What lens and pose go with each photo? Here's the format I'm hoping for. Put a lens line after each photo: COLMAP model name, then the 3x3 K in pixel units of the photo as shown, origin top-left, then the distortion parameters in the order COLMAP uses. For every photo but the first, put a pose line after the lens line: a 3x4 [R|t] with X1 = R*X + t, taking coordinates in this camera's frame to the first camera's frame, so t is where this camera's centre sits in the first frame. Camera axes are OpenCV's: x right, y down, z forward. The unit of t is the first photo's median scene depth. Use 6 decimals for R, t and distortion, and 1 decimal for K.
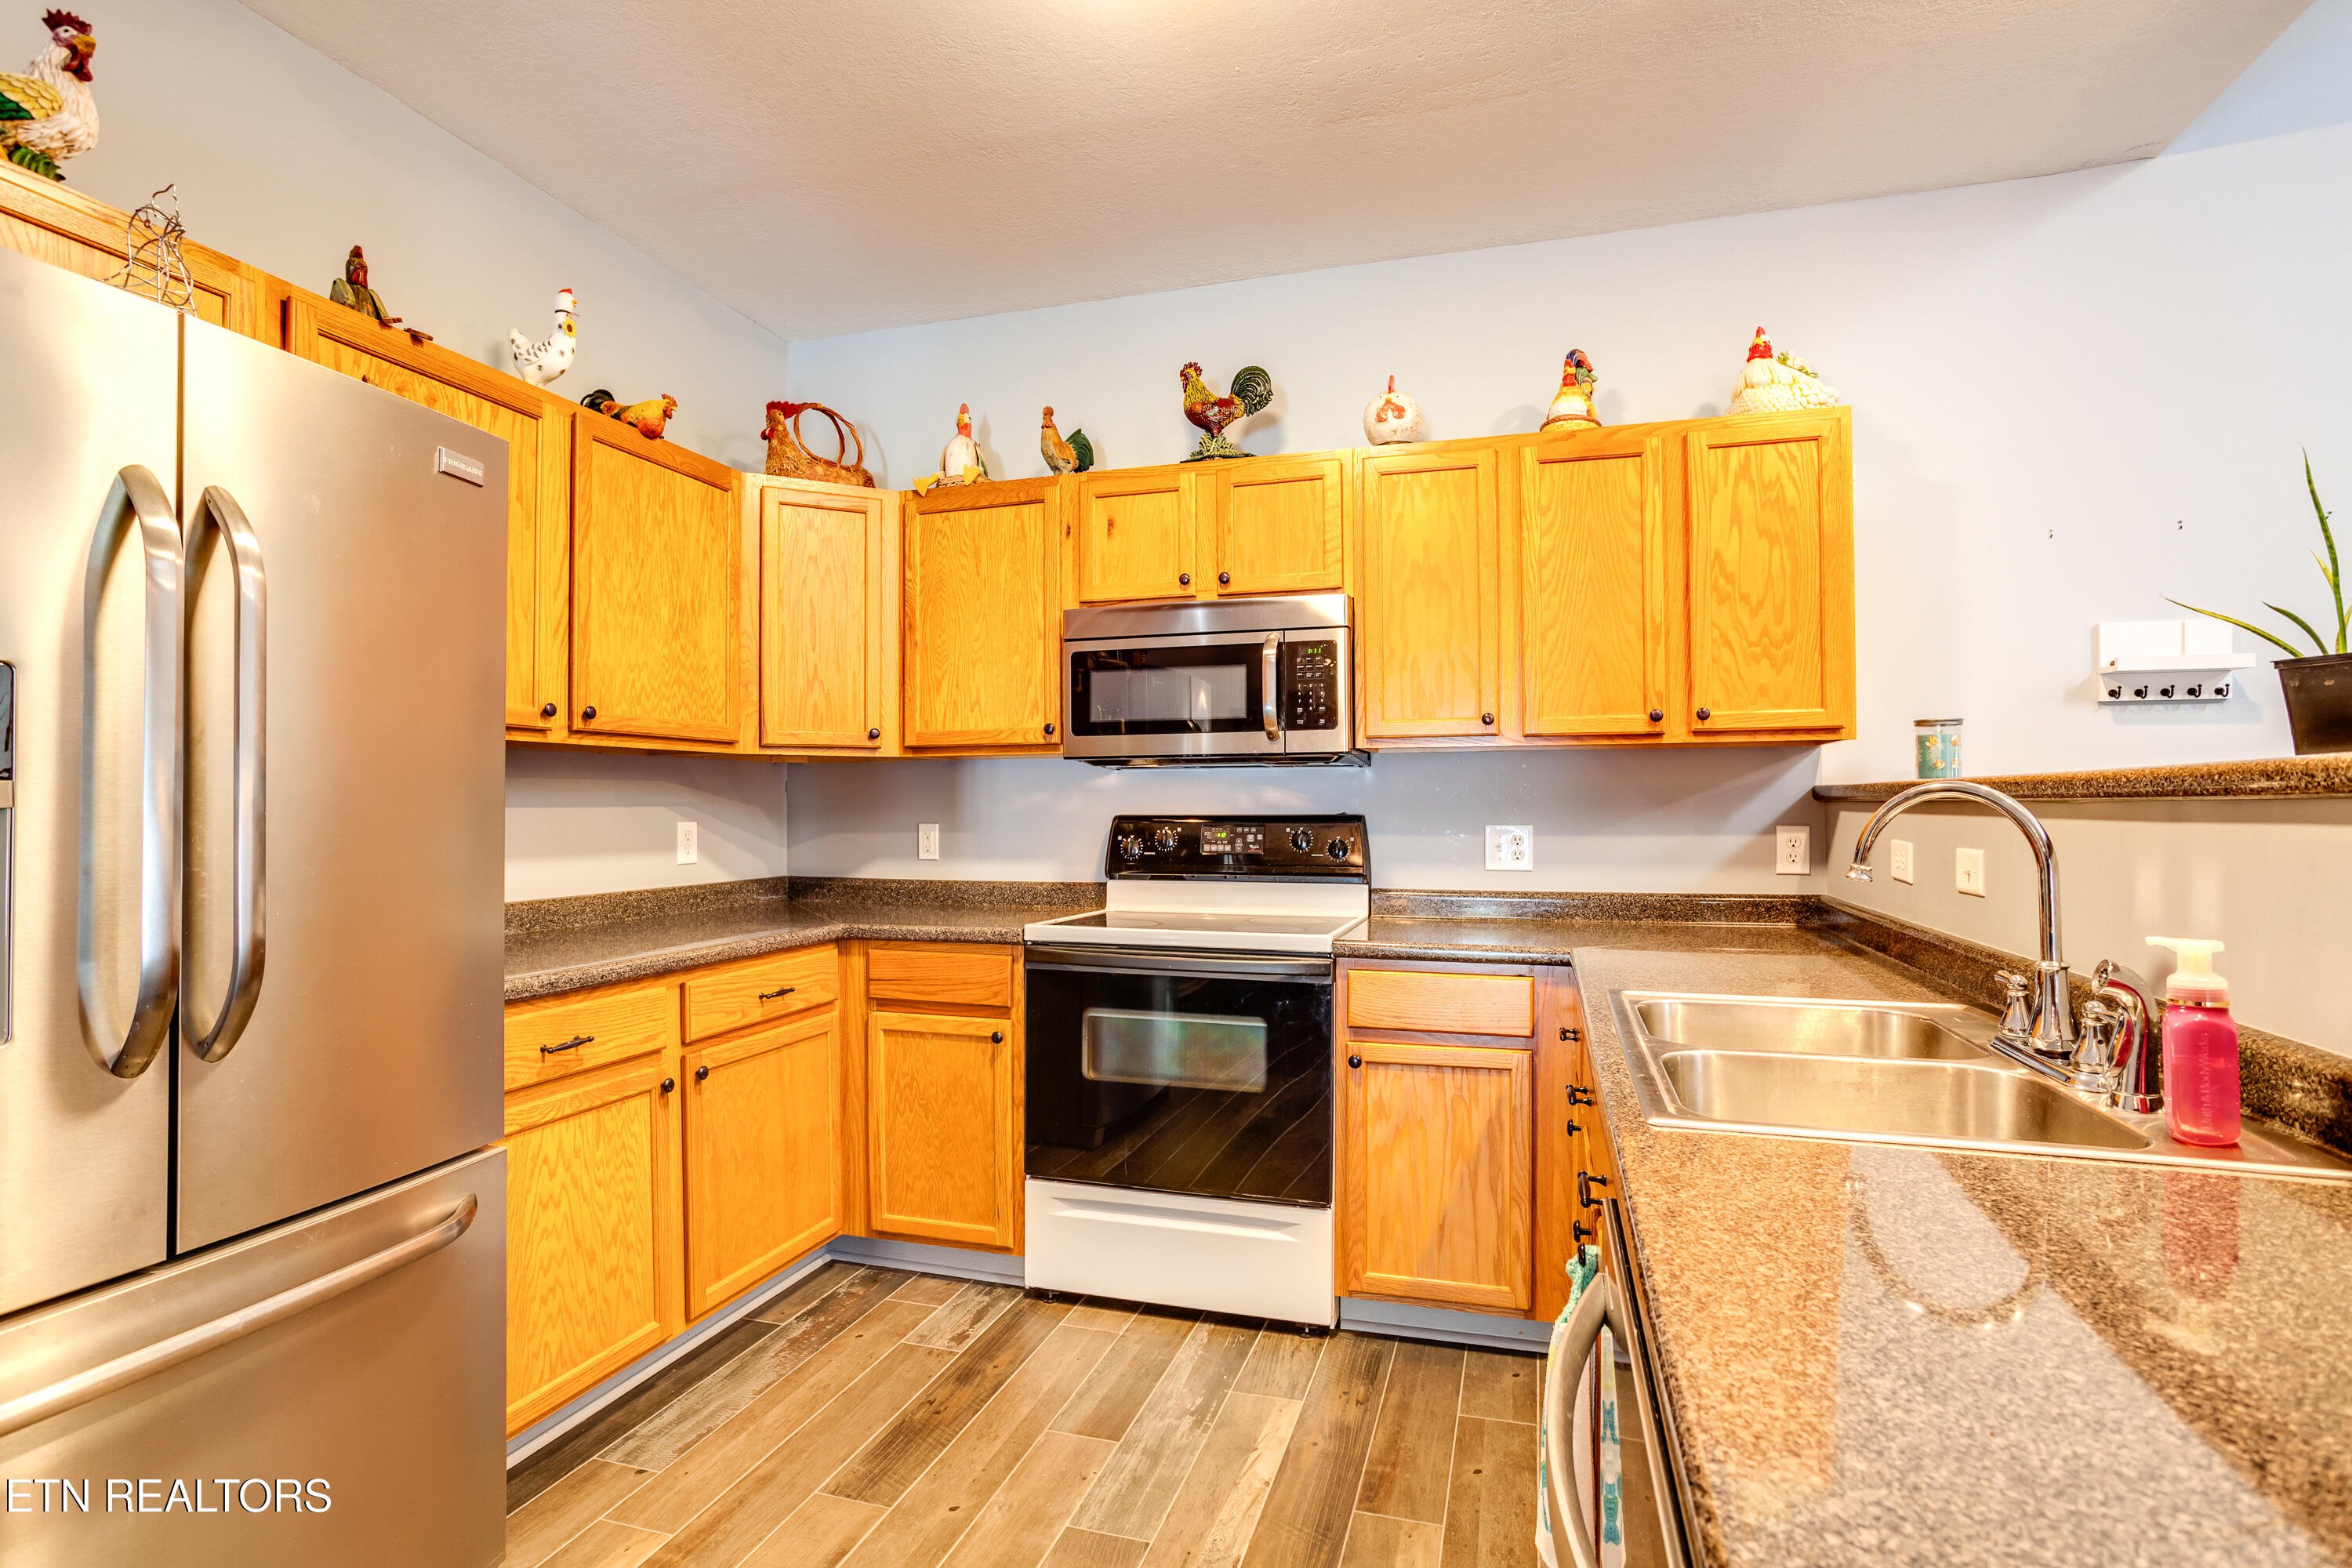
lens RADIAL K [[1121.9, 0, 1134.5], [0, 1121.9, 804.4], [0, 0, 1]] dist [-0.032111, 0.014240]
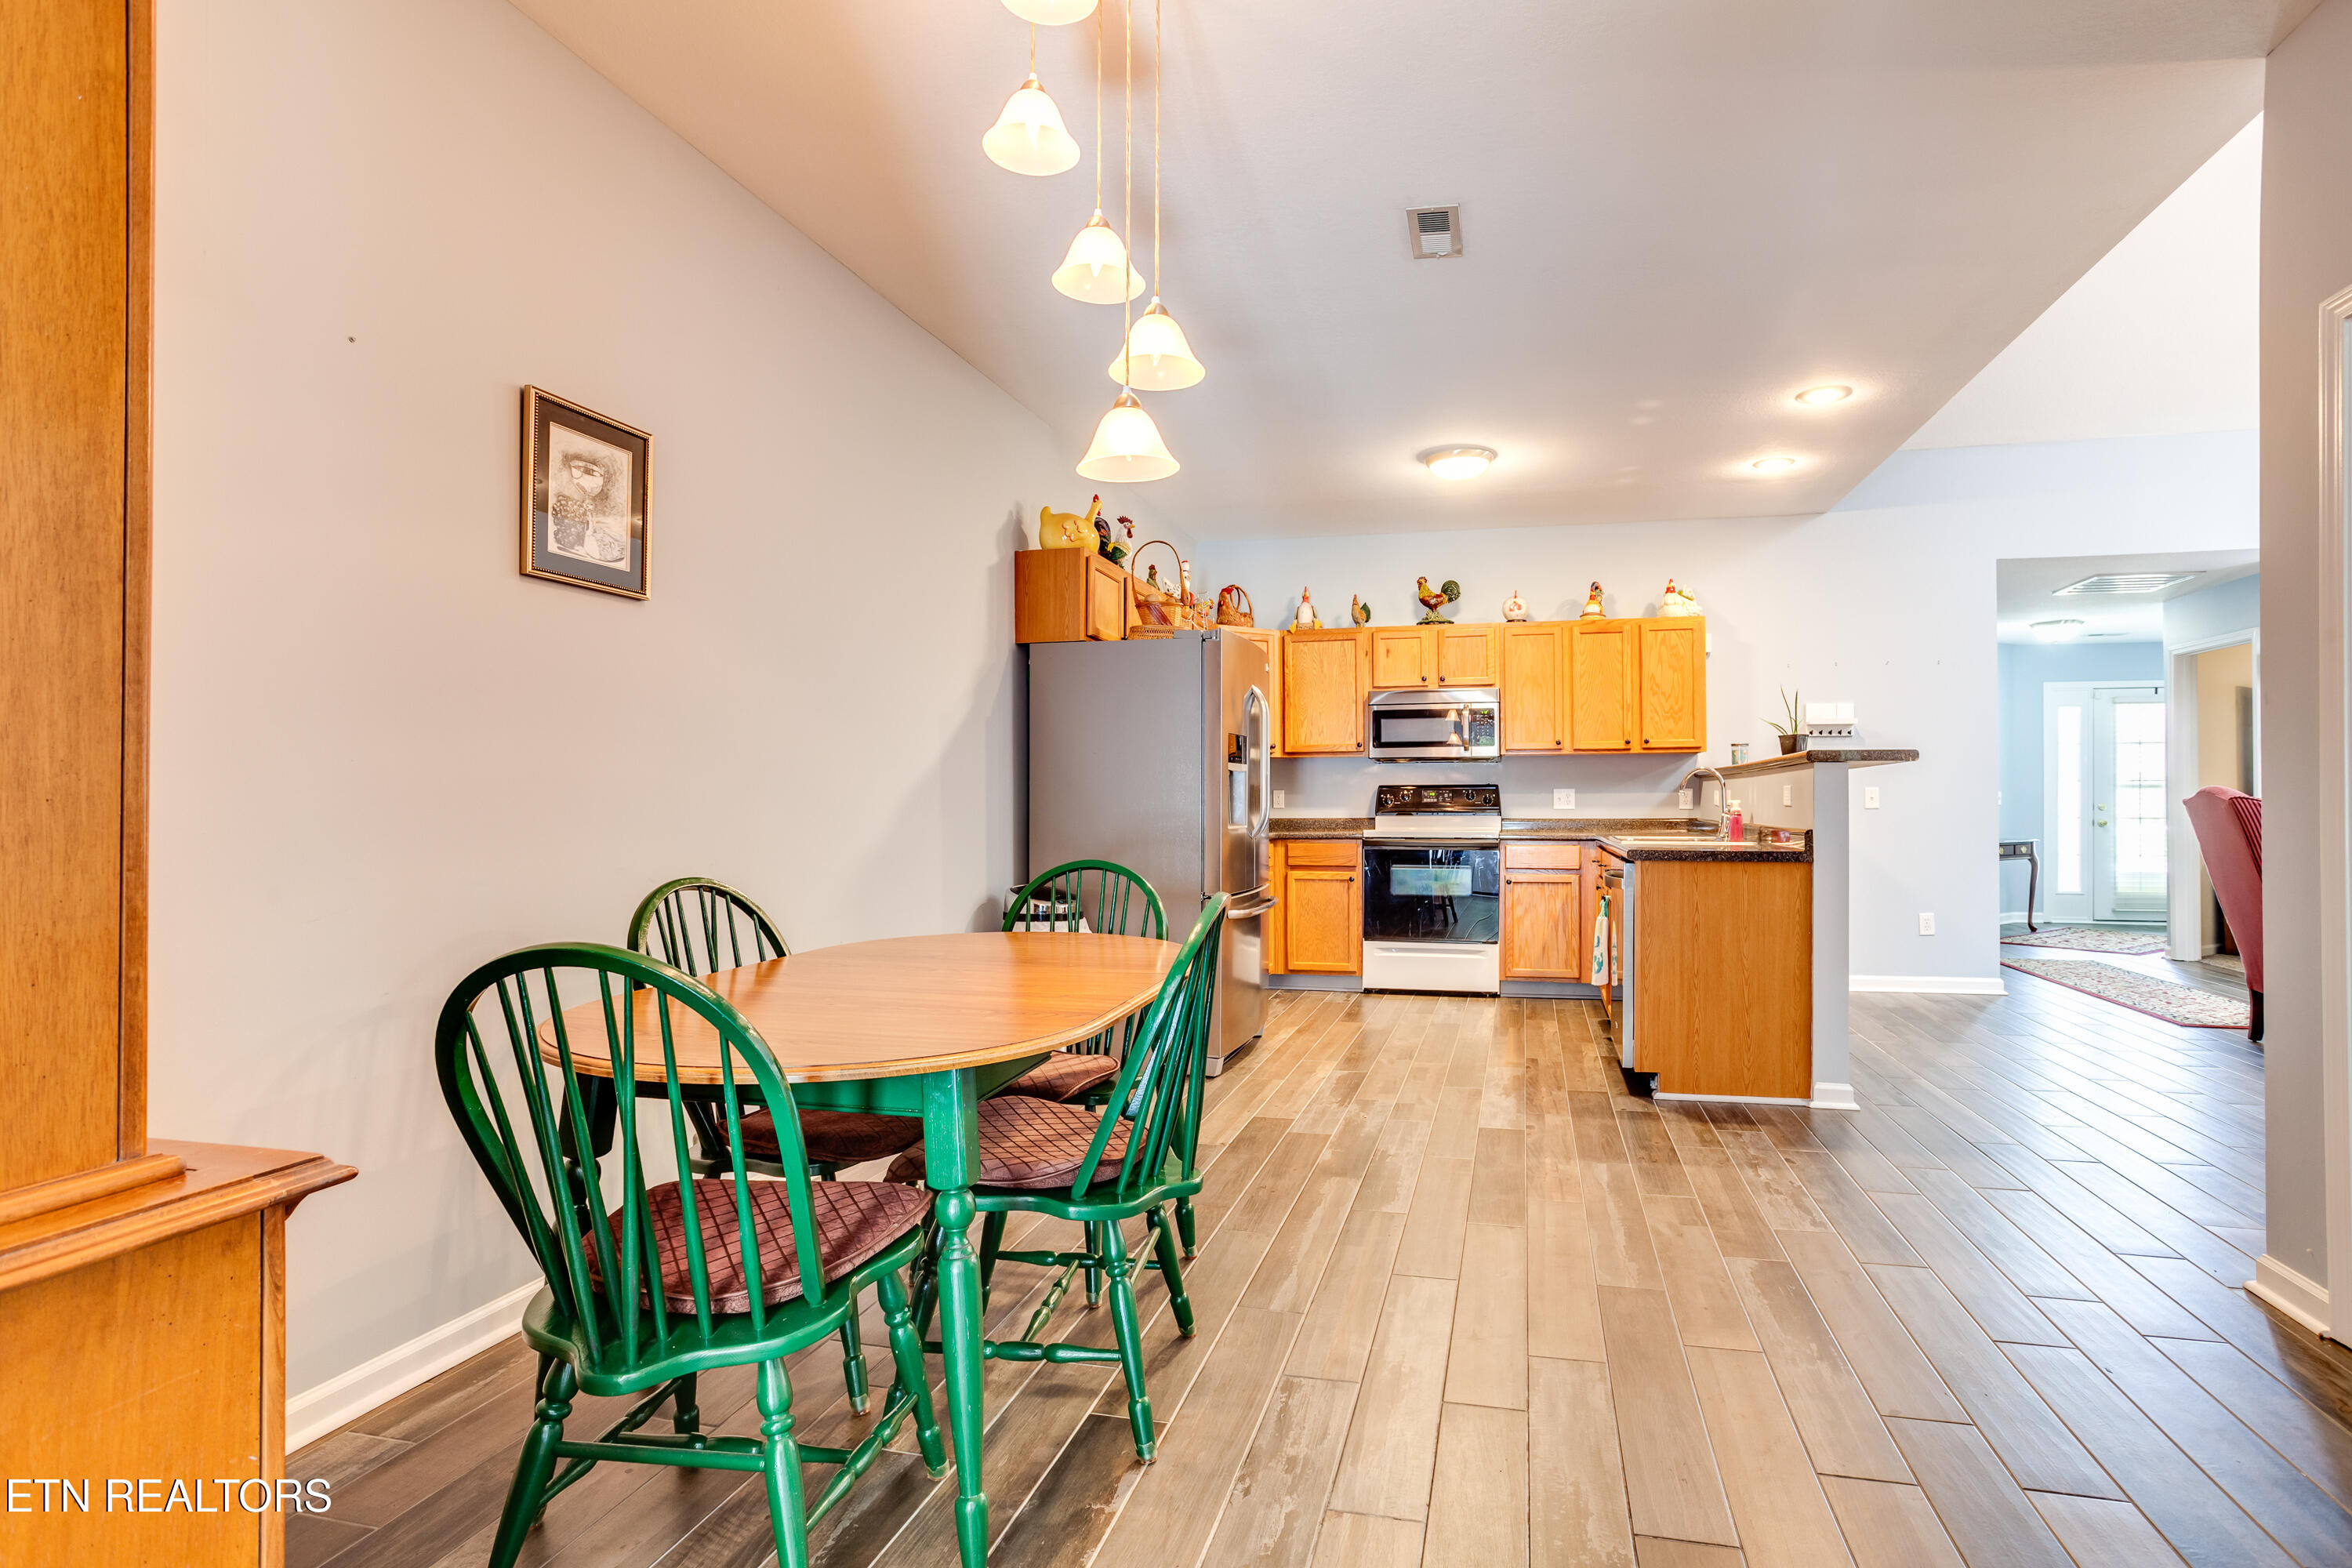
lens RADIAL K [[1234.3, 0, 1171.0], [0, 1234.3, 796.8], [0, 0, 1]] dist [-0.032577, -0.000018]
pose [[0.997929, 0.000321, 0.064327, -0.615503], [-0.000109, 0.999995, -0.003305, 0.043516], [-0.064328, 0.003291, 0.997923, -1.417897]]
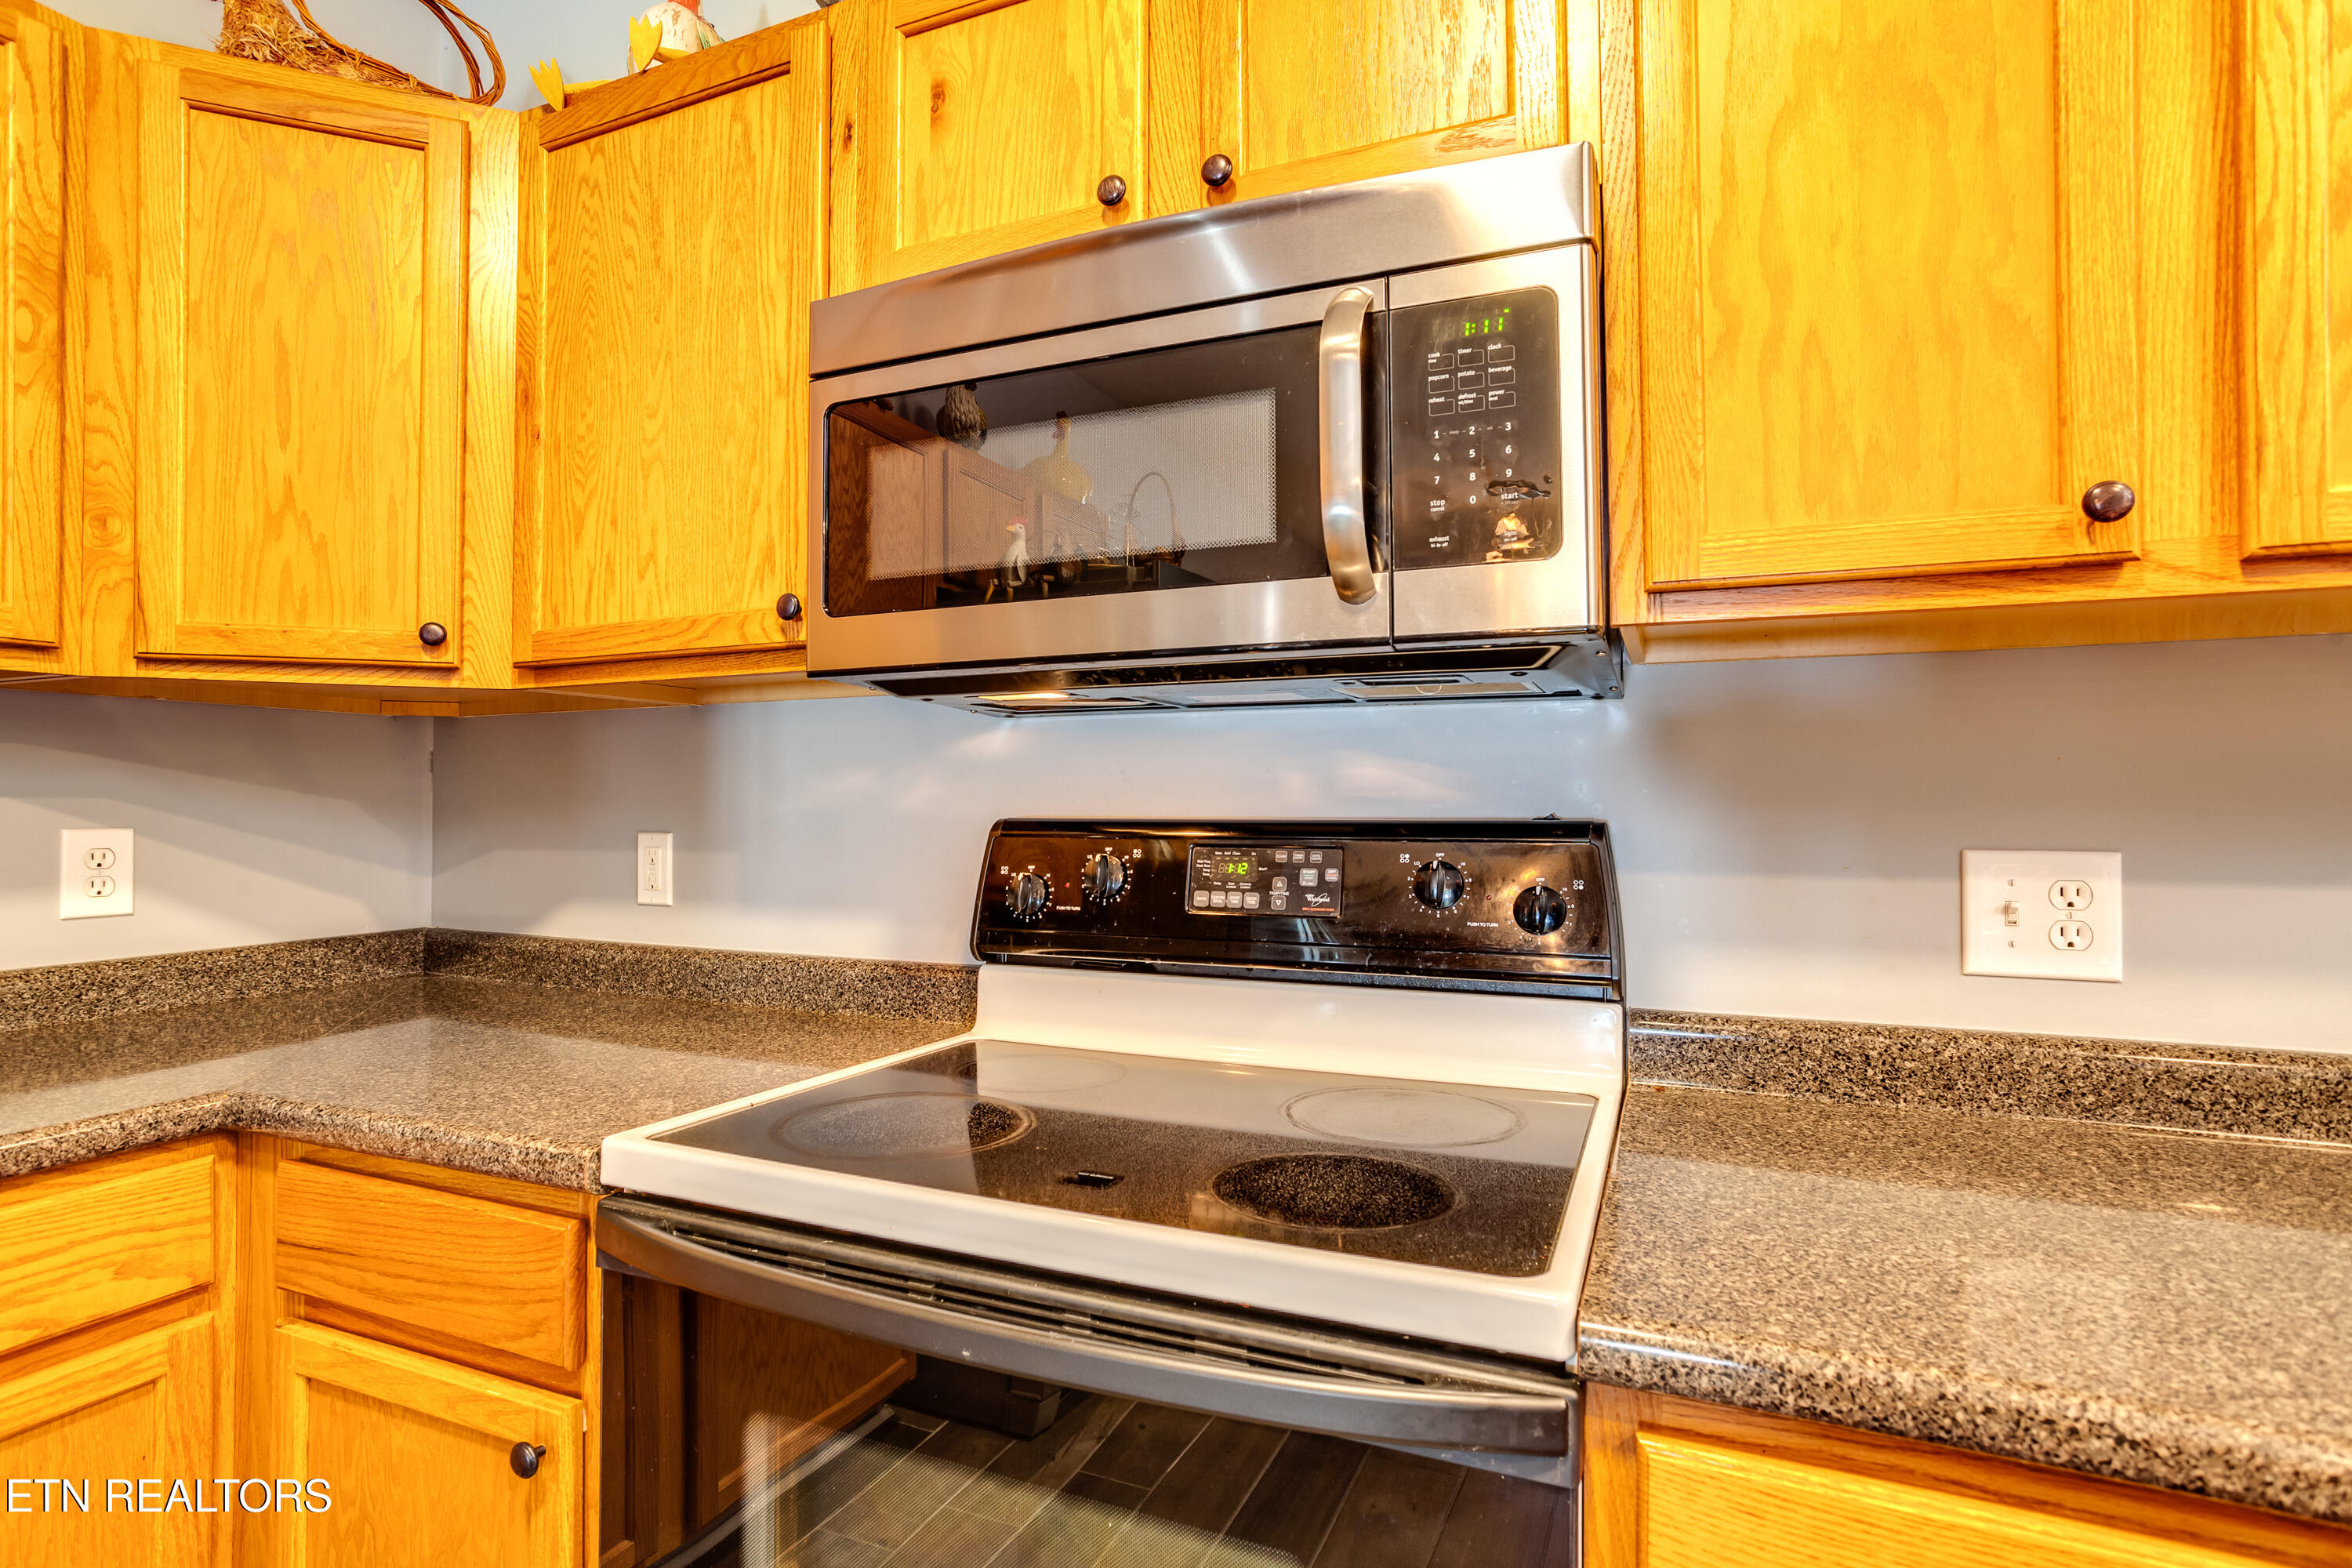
lens RADIAL K [[1121.9, 0, 1038.5], [0, 1121.9, 792.5], [0, 0, 1]] dist [-0.032111, 0.014240]
pose [[0.983275, 0.000601, -0.182126, 0.088575], [-0.001637, 0.999983, -0.005538, 0.001810], [0.182119, 0.005743, 0.983260, 0.631771]]
